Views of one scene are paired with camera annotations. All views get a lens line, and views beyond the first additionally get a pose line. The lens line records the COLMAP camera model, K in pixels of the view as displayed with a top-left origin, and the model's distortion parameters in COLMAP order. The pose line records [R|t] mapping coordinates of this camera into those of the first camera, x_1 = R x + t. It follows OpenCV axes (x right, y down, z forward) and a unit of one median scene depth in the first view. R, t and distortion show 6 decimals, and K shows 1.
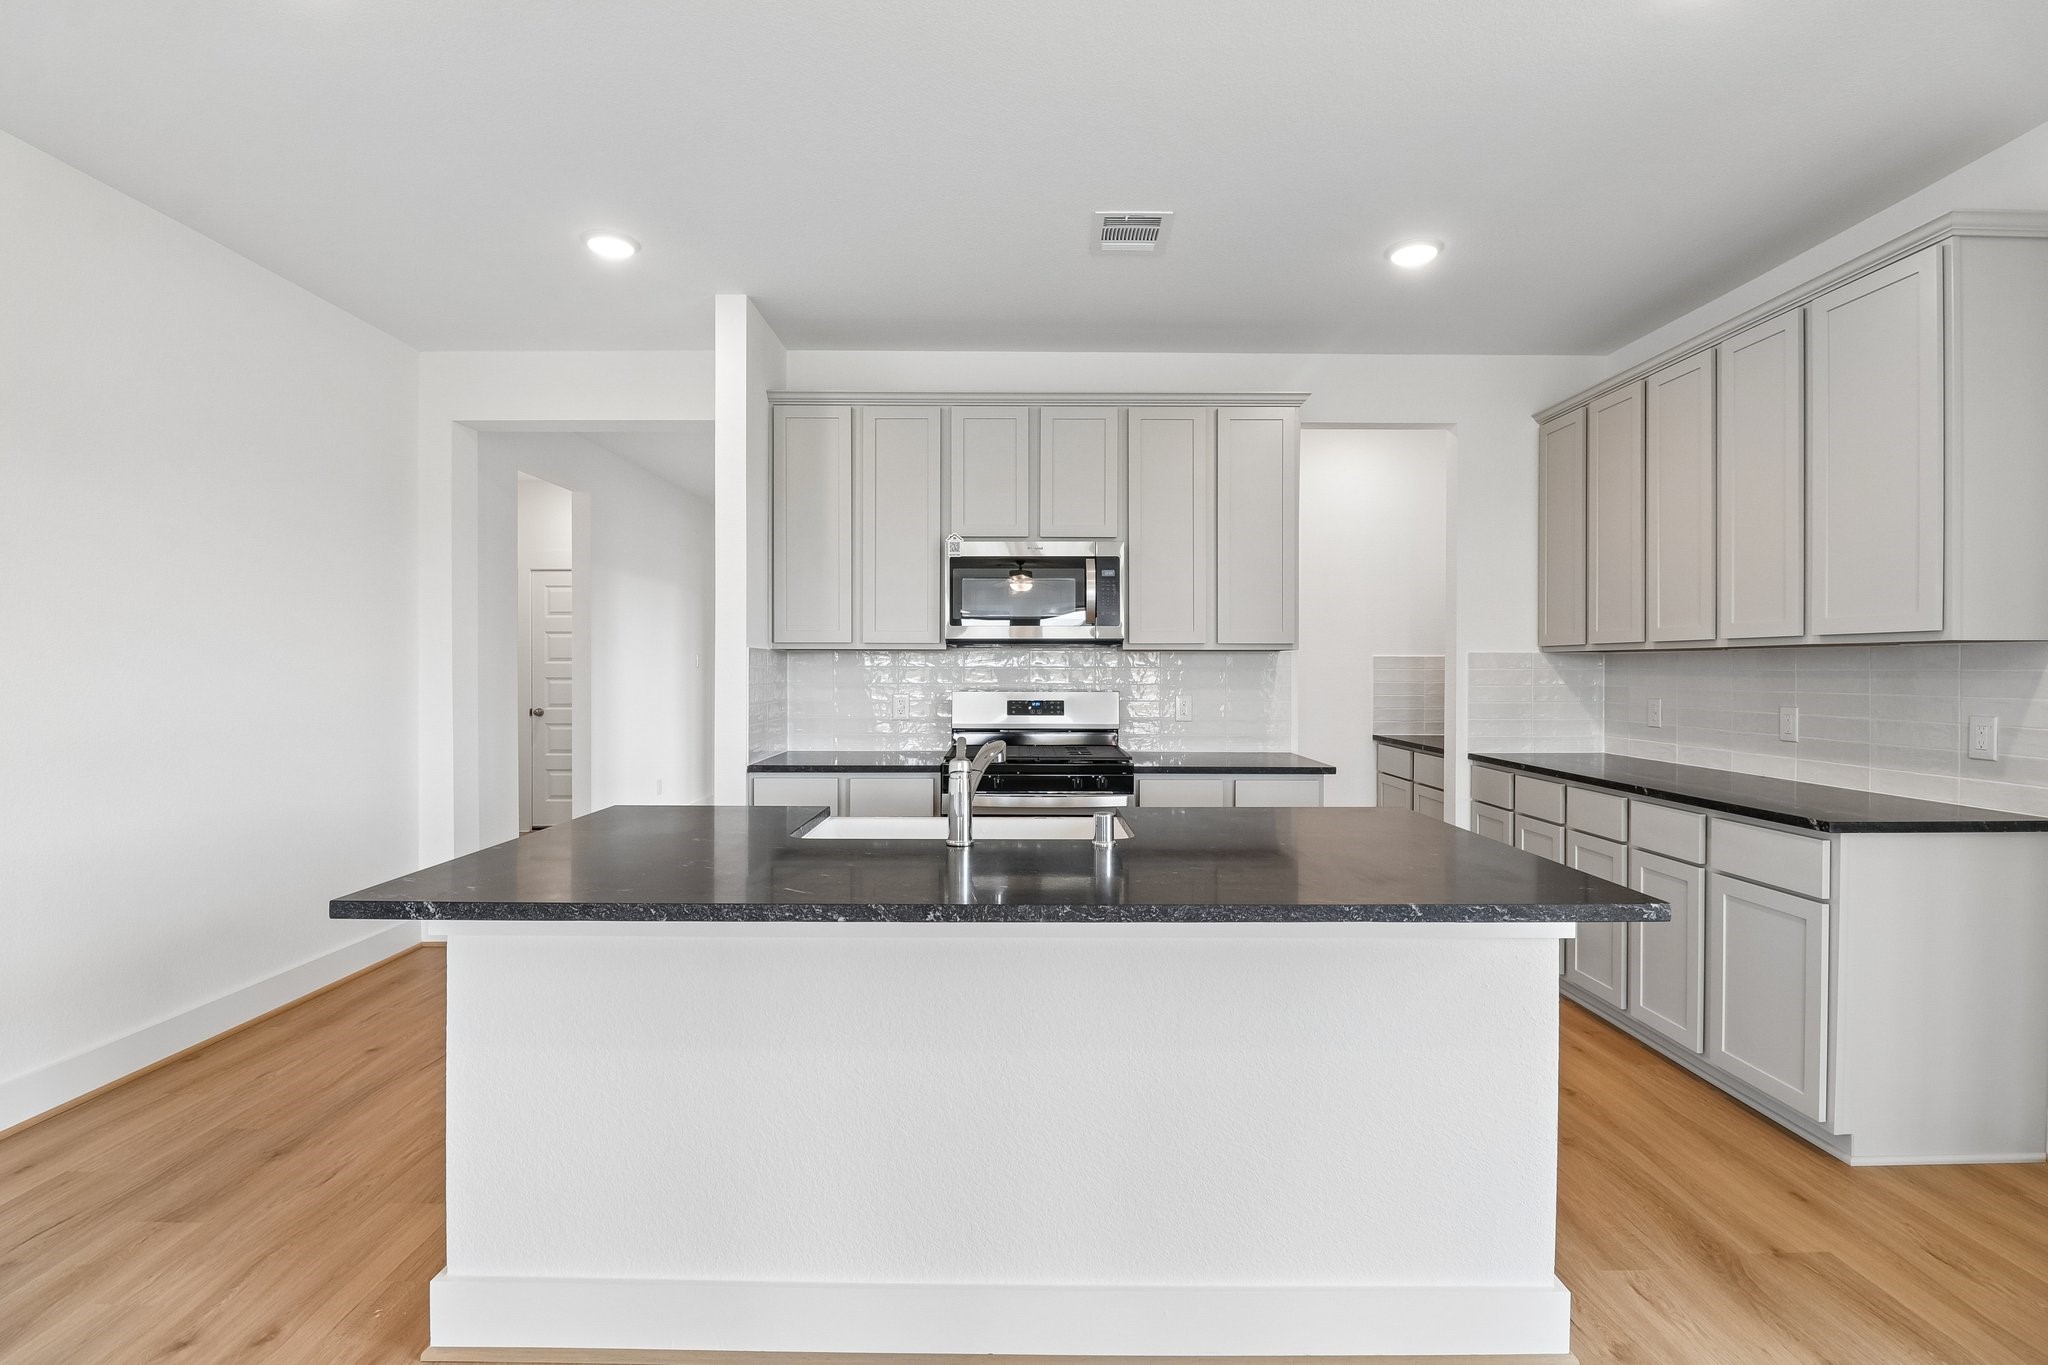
lens RADIAL K [[975.8, 0, 1024.0], [0, 975.8, 682.5], [0, 0, 1]] dist [0.001029, -0.012614]
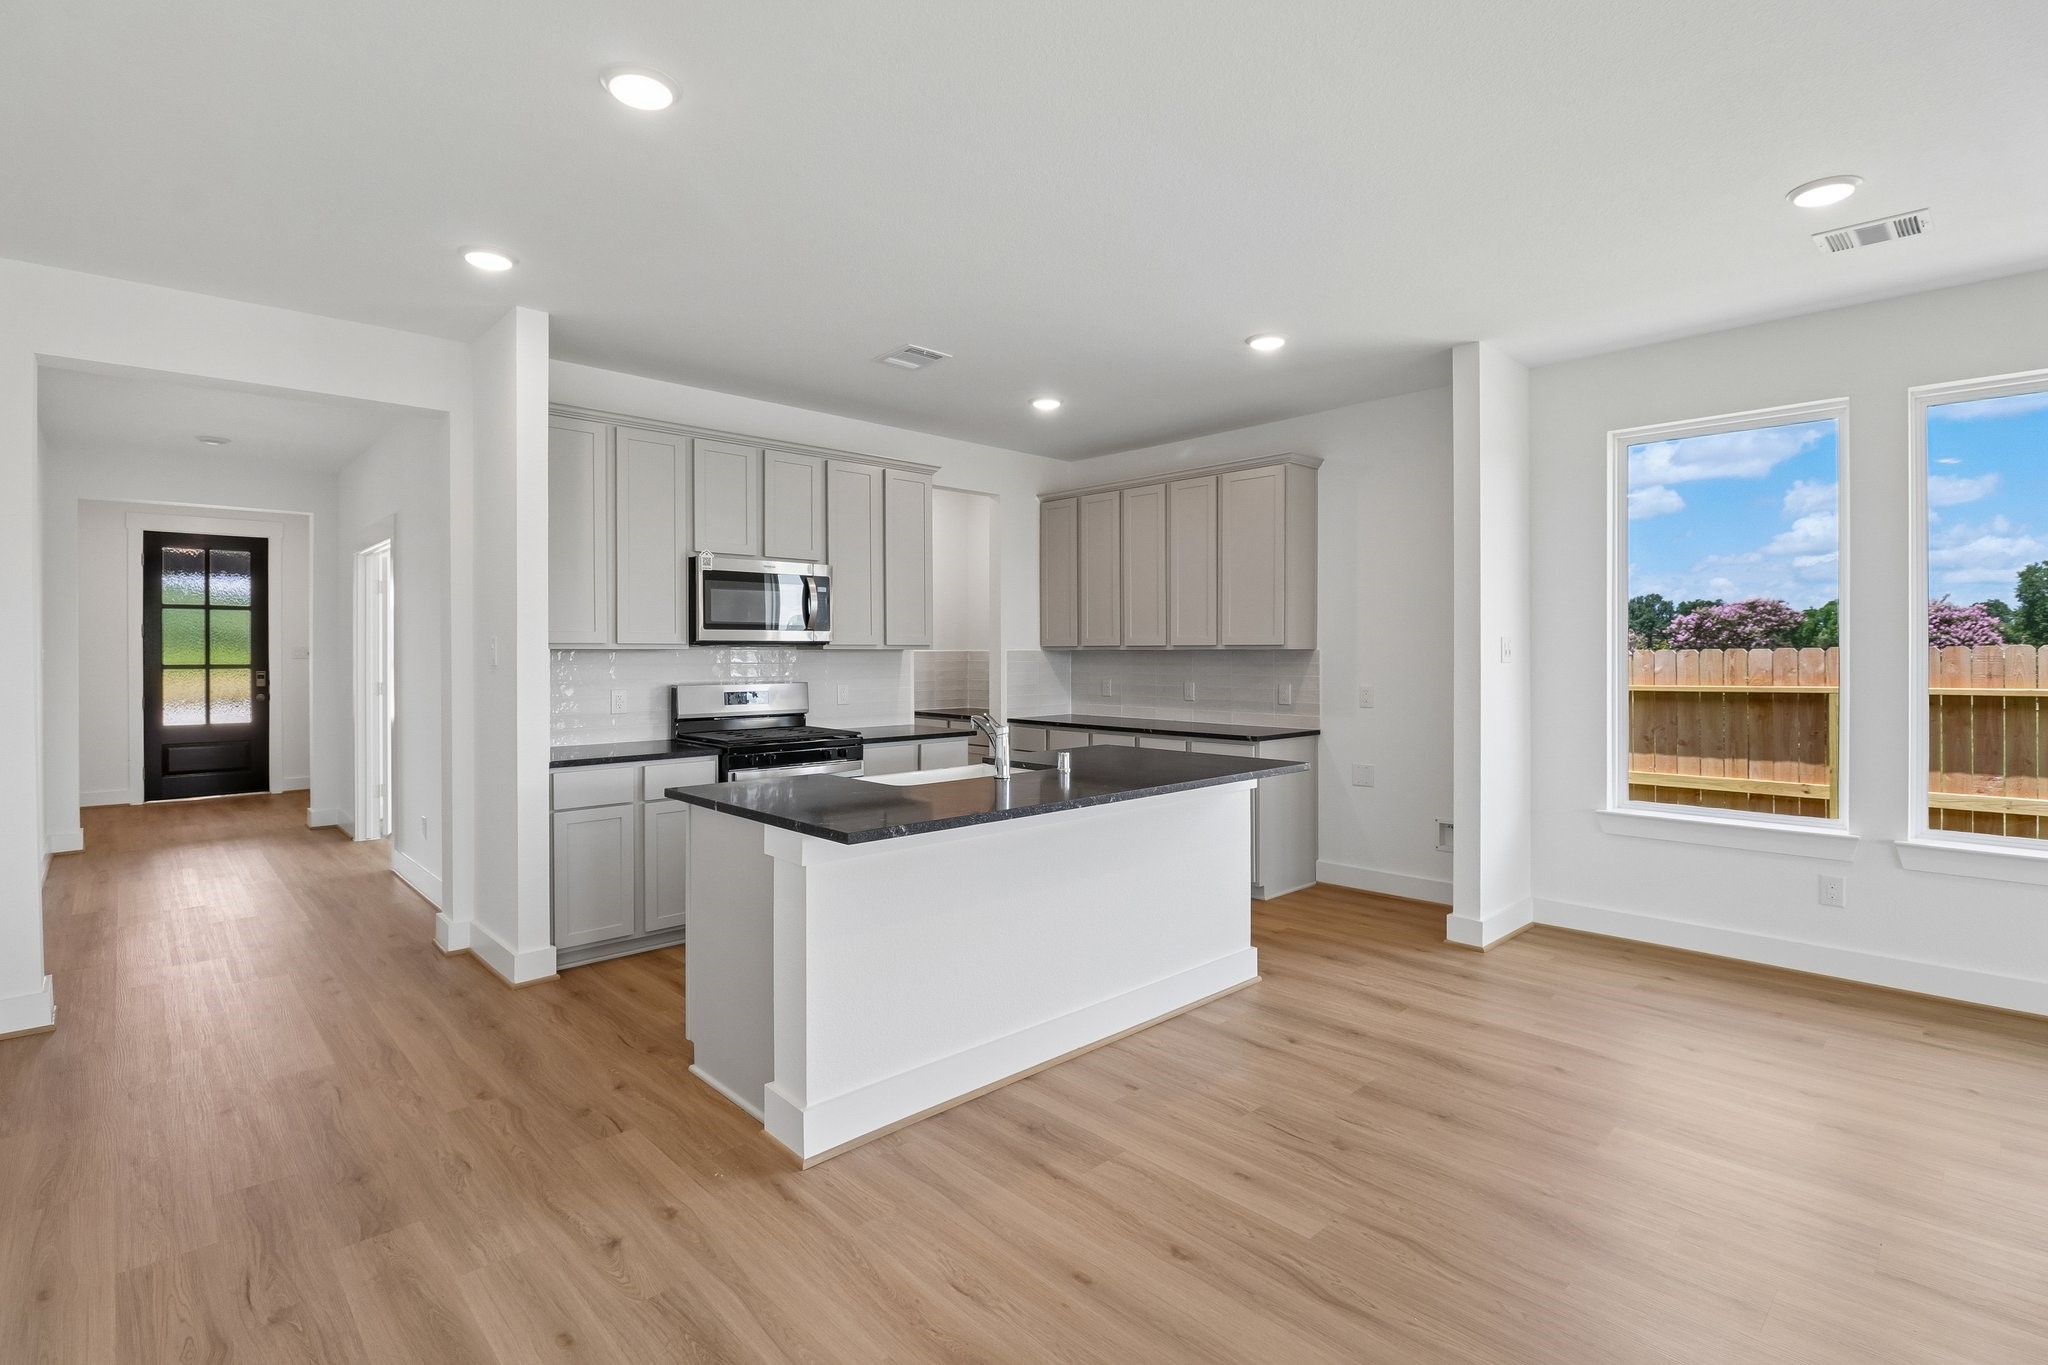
lens RADIAL K [[979.8, 0, 1056.1], [0, 979.8, 662.1], [0, 0, 1]] dist [0.002367, 0.000098]
pose [[0.710216, -0.009046, 0.703926, -0.599865], [0.012134, 0.999926, 0.000608, -0.014612], [-0.703879, 0.008110, 0.710274, -0.121128]]
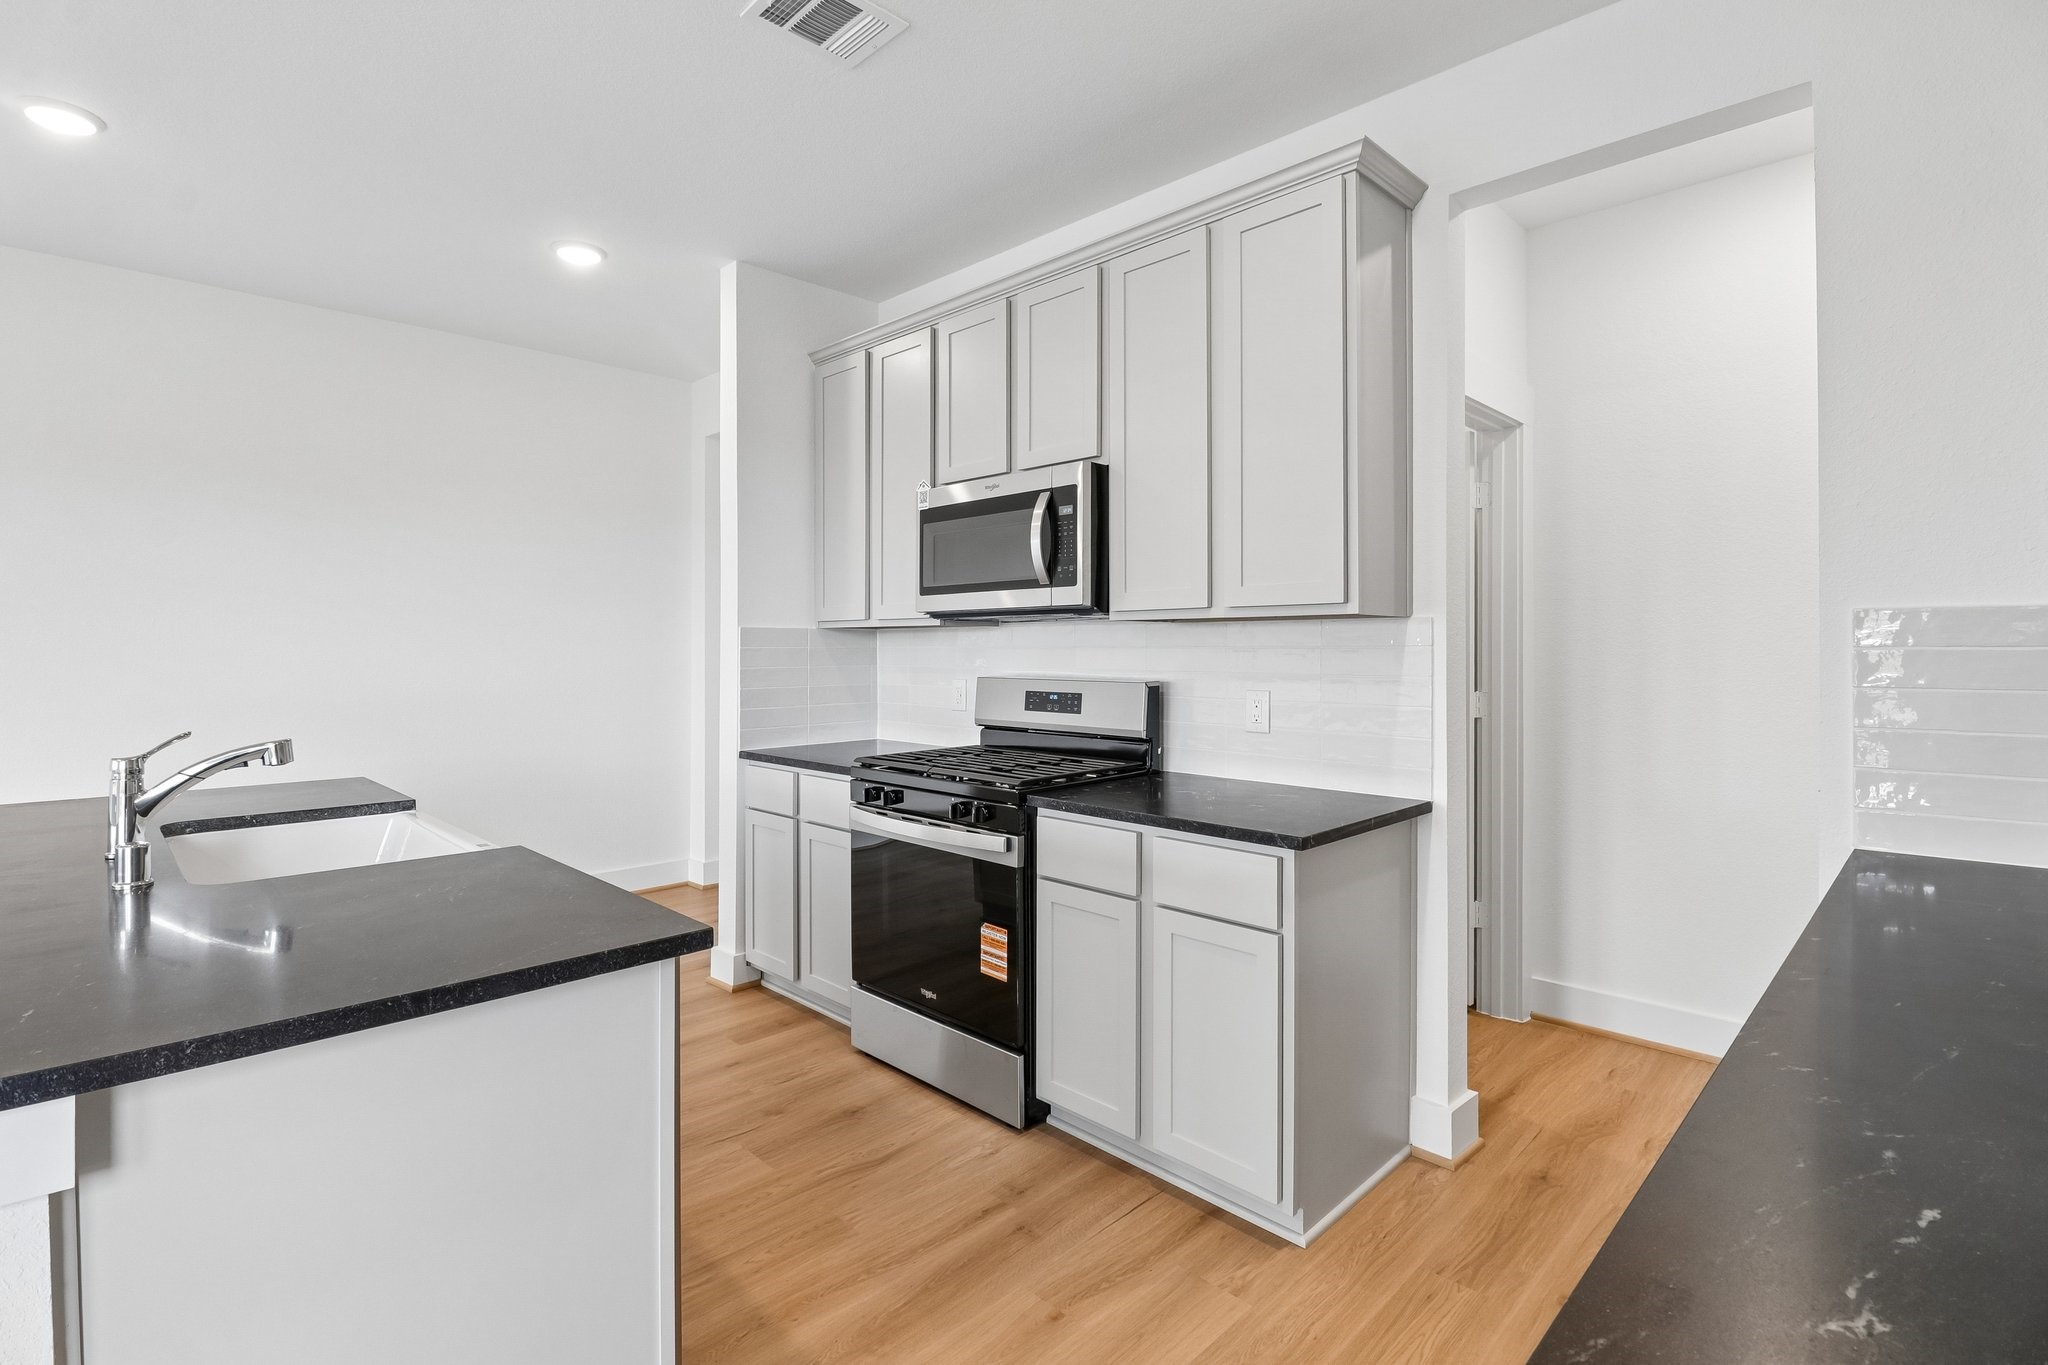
lens RADIAL K [[979.8, 0, 1056.1], [0, 979.8, 662.1], [0, 0, 1]] dist [0.002367, 0.000098]
pose [[0.723080, 0.004709, -0.690748, 0.562012], [-0.018718, 0.999743, -0.012778, 0.005251], [0.690510, 0.022169, 0.722983, 0.492779]]
